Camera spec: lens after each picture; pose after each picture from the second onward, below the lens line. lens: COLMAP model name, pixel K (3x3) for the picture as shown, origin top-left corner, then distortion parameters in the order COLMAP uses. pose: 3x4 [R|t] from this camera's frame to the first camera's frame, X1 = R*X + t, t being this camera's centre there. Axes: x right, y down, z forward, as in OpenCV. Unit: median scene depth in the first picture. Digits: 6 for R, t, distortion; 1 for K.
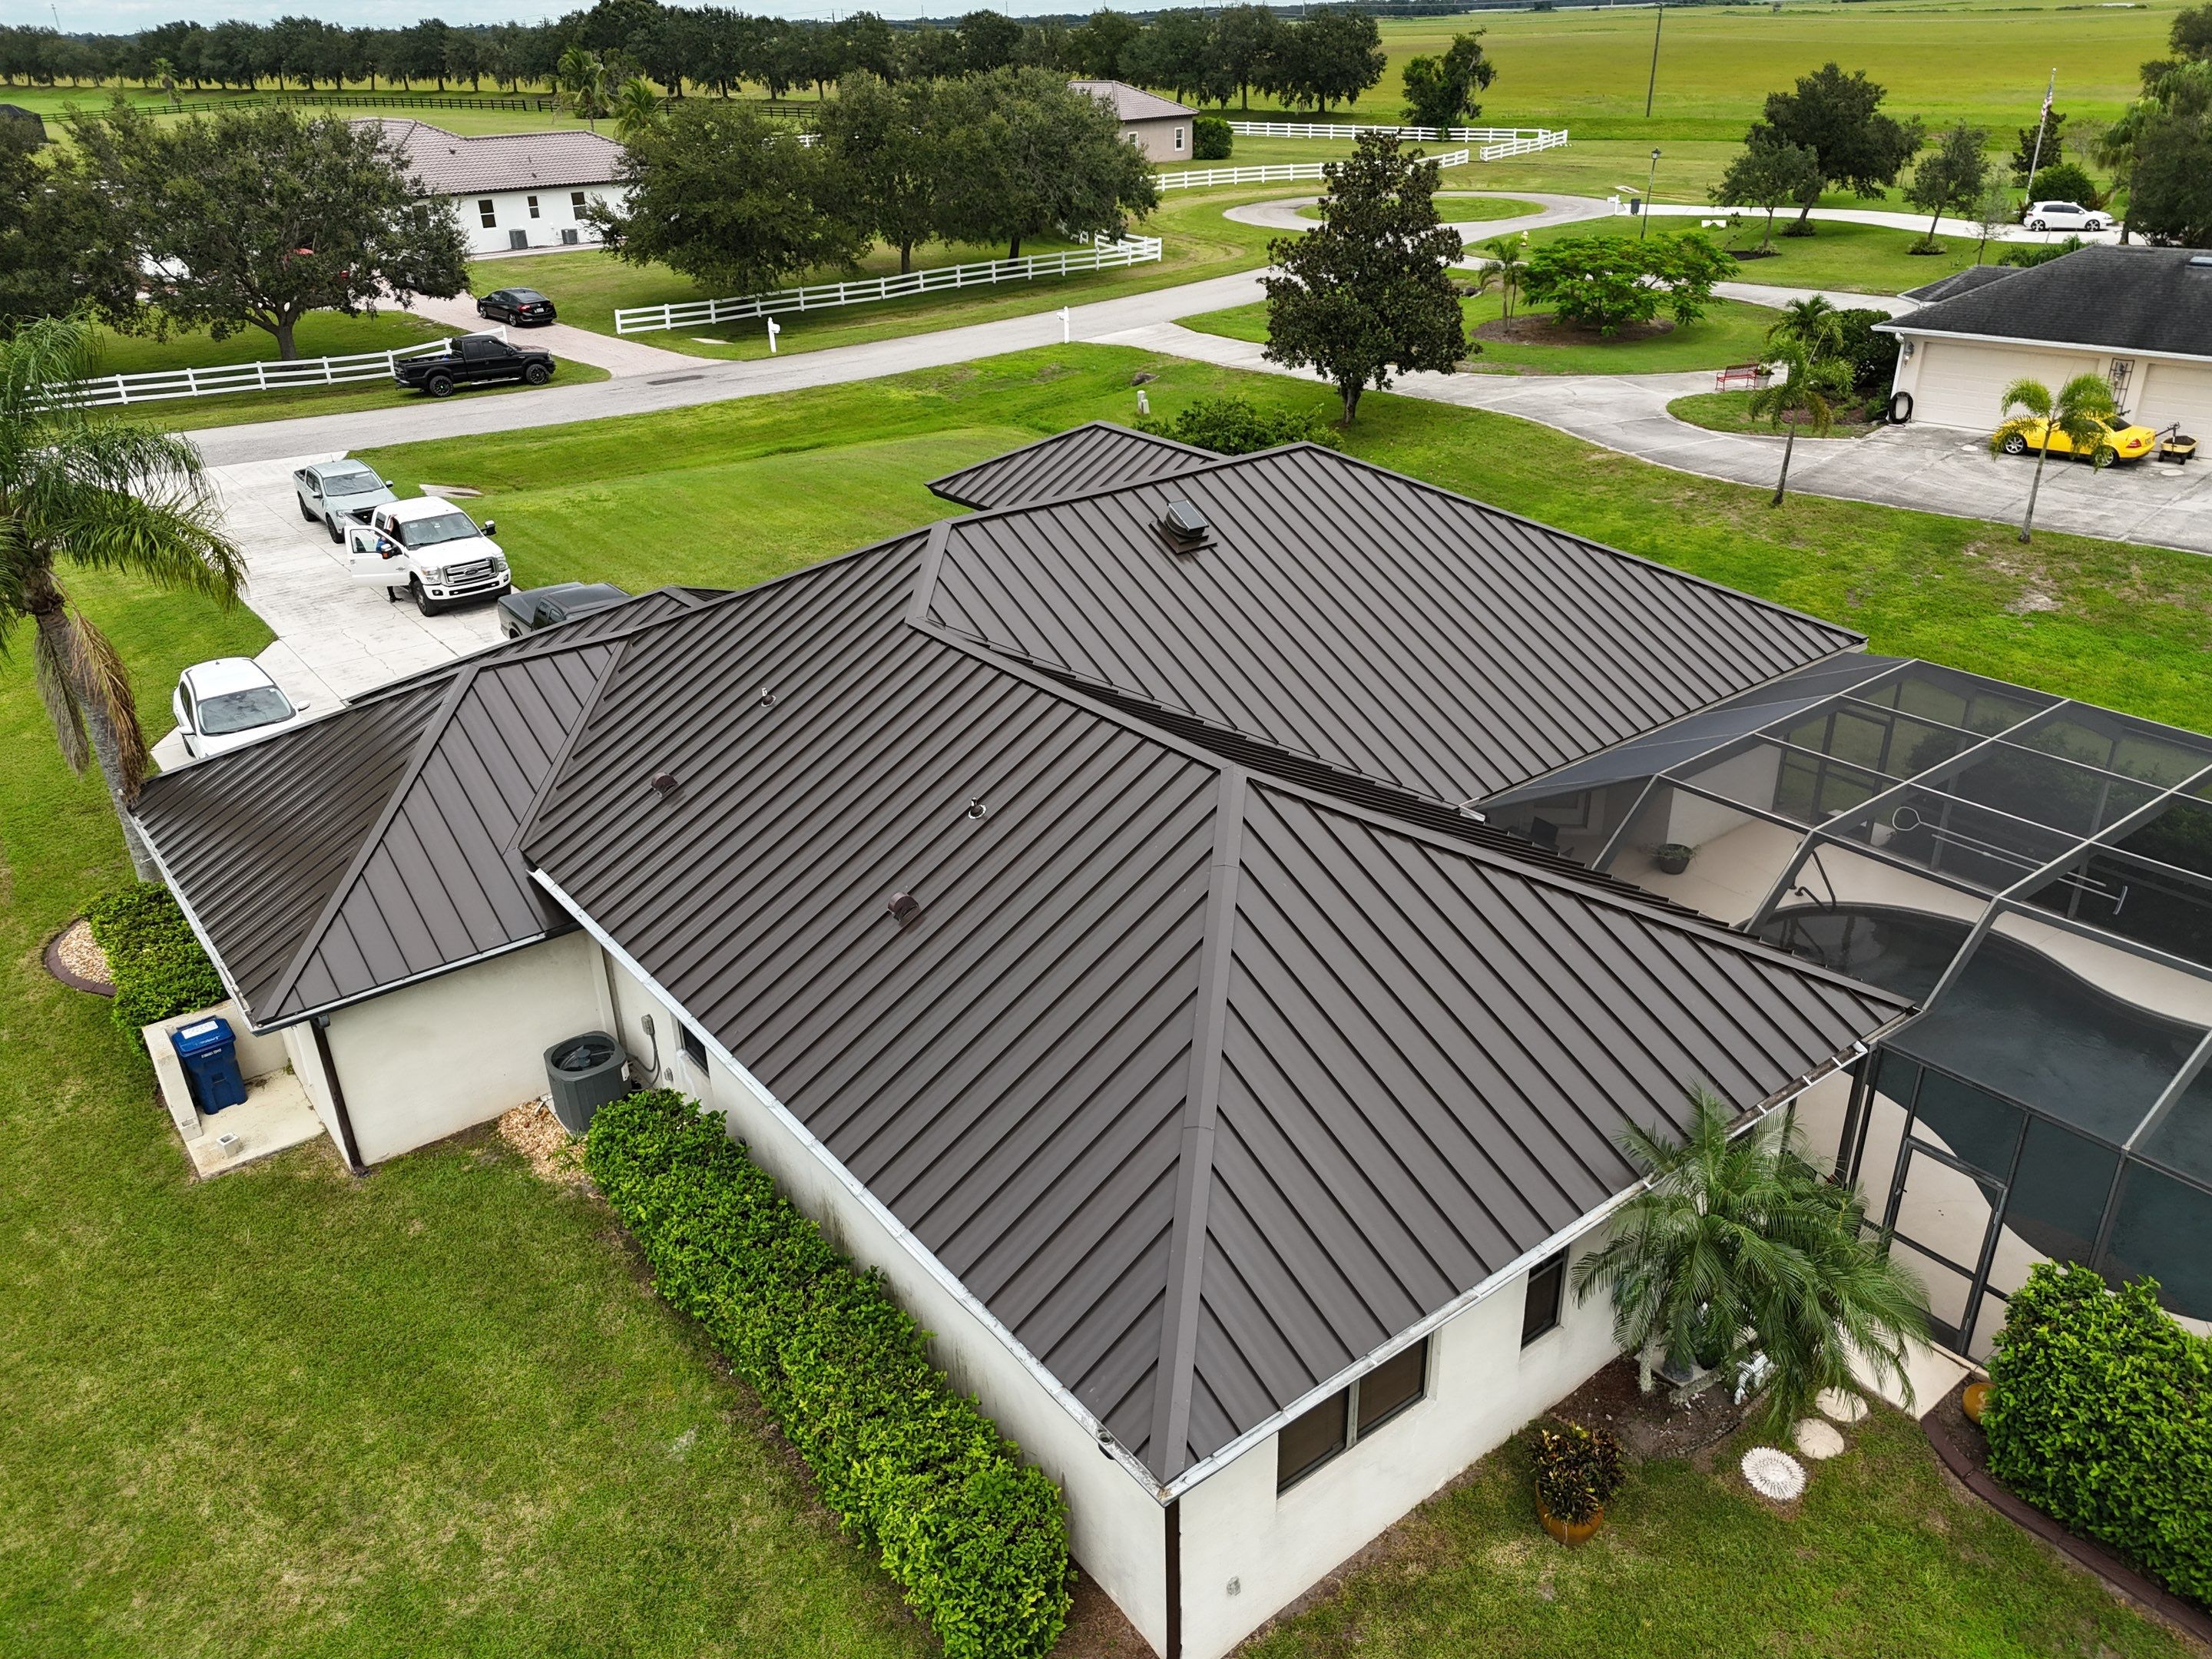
lens RADIAL K [[1631.1, 0, 1114.7], [0, 1631.1, 831.0], [0, 0, 1]] dist [0.066694, -0.054664]
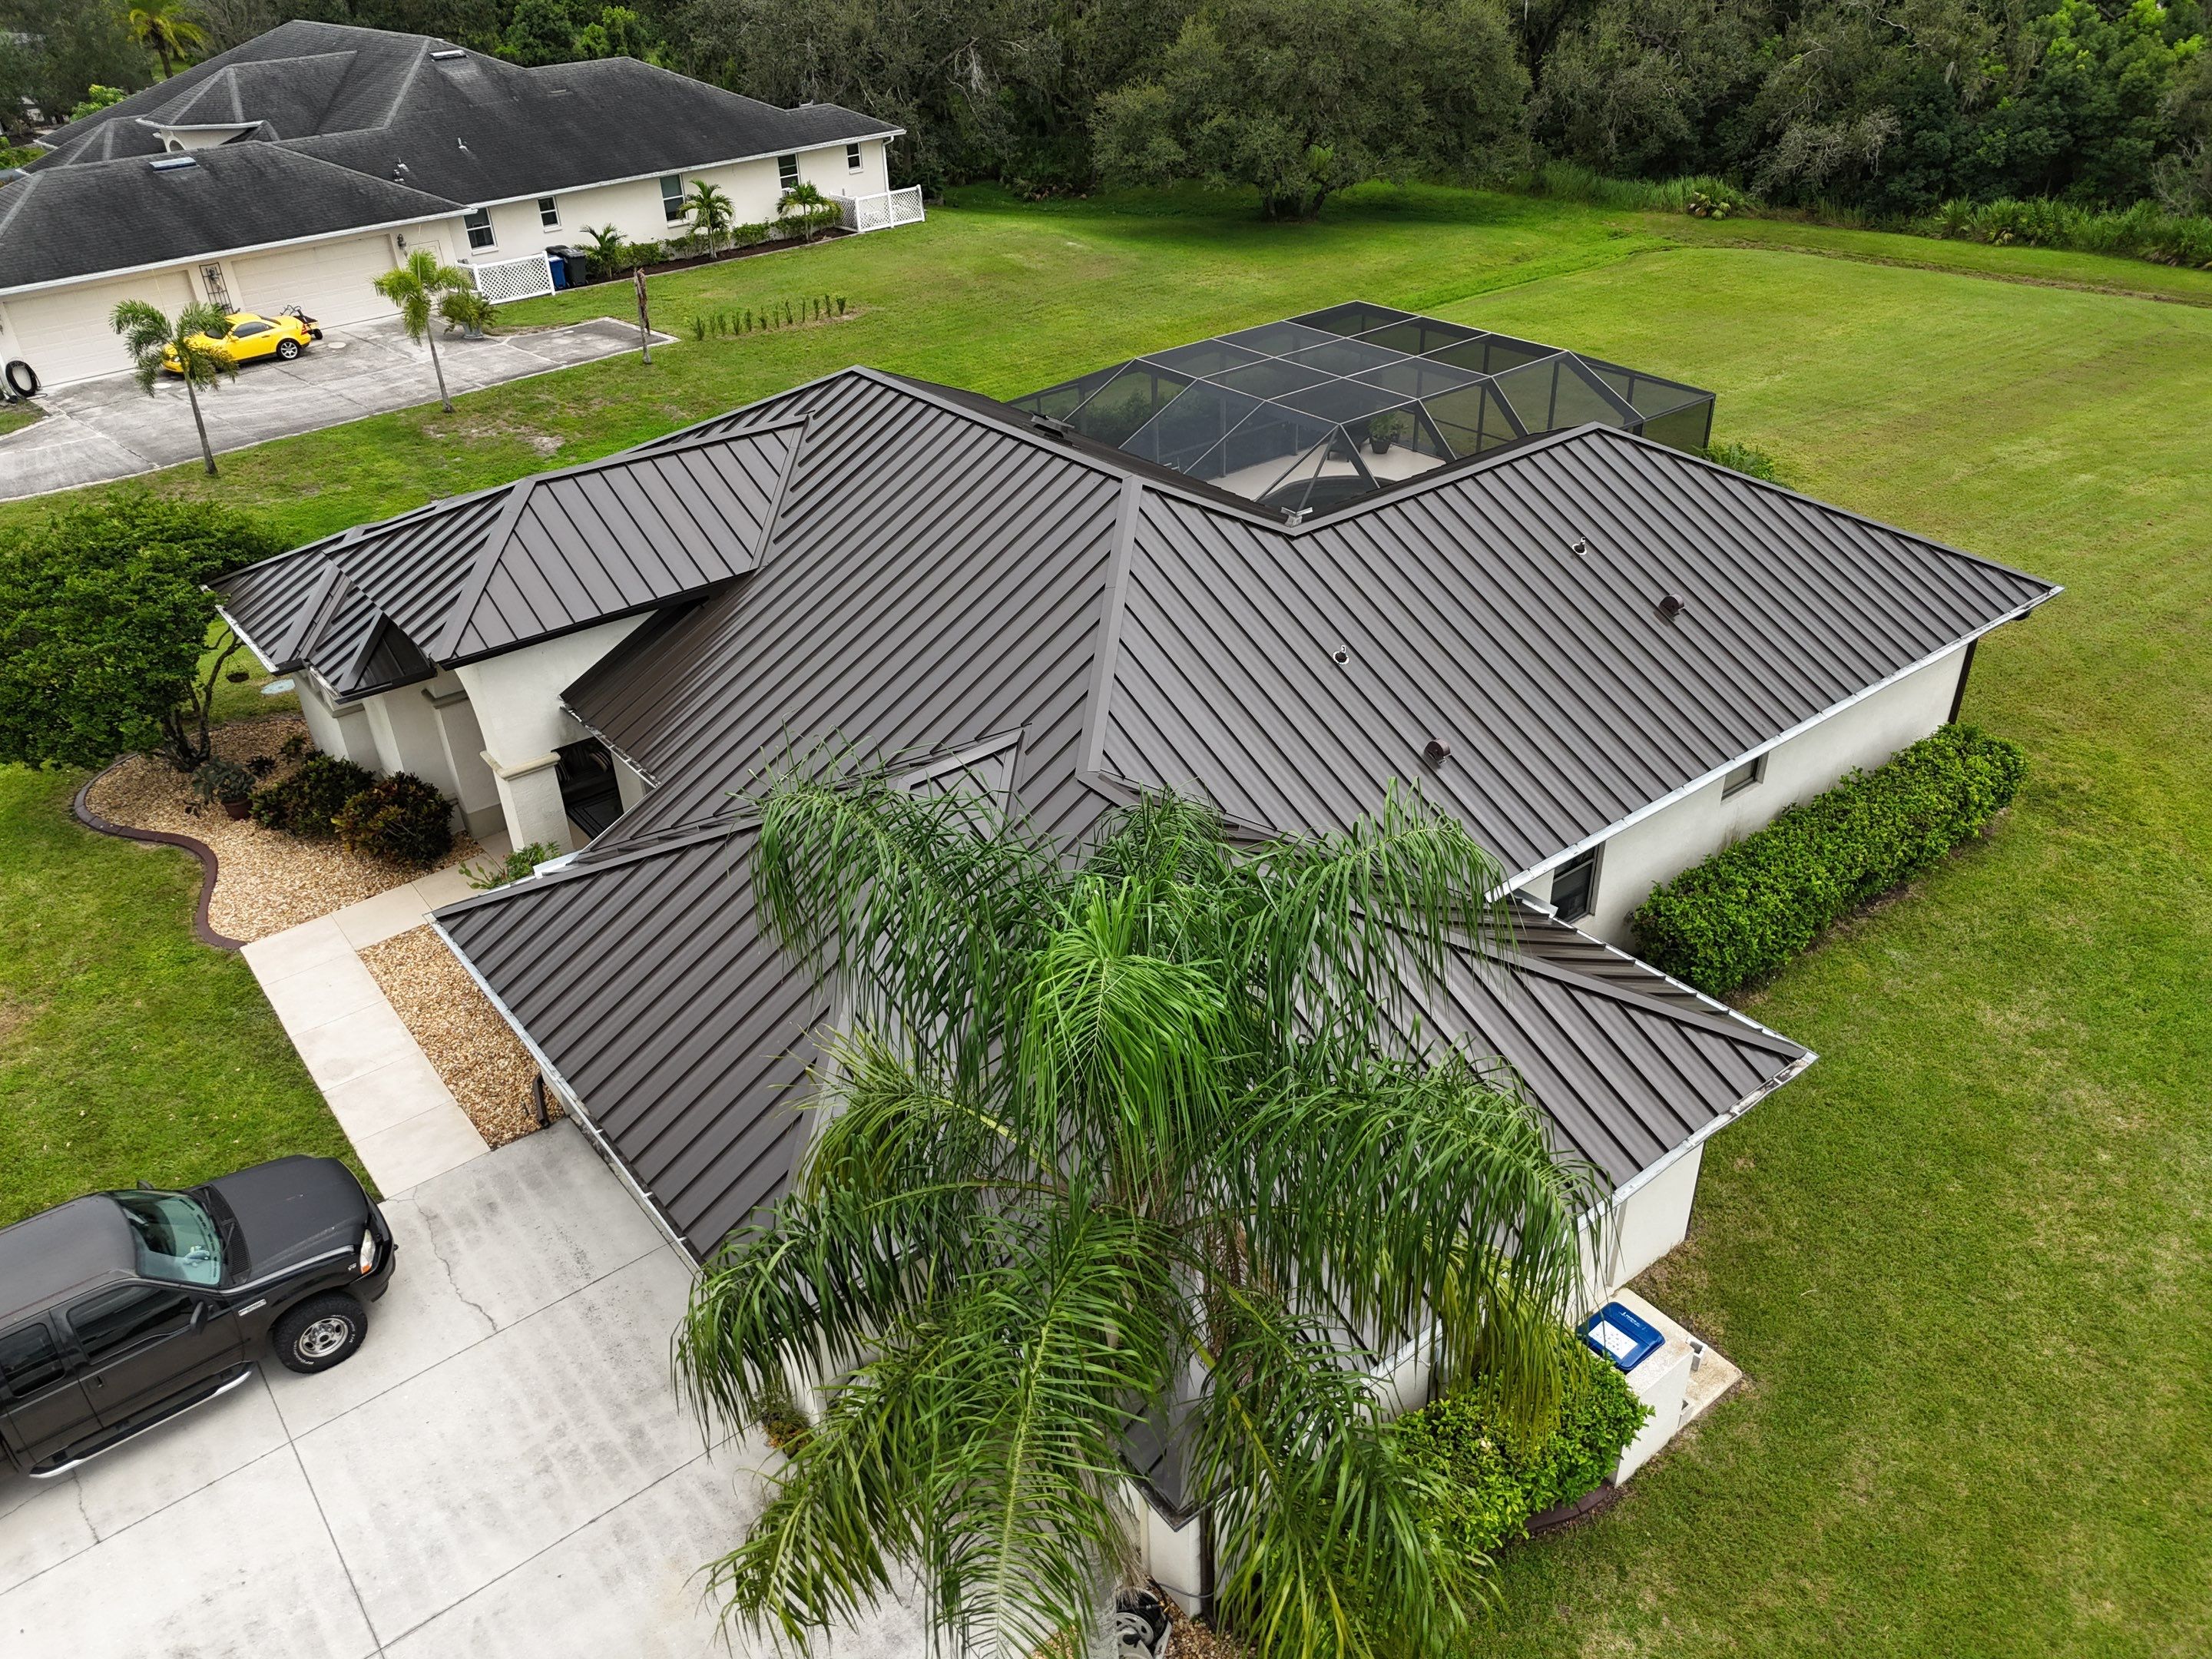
lens RADIAL K [[1631.1, 0, 1114.7], [0, 1631.1, 831.0], [0, 0, 1]] dist [0.066694, -0.054664]
pose [[-0.002478, -0.503373, 0.864065, -0.440858], [0.469897, 0.762144, 0.445345, -0.197690], [-0.882718, 0.407126, 0.234645, 0.376913]]
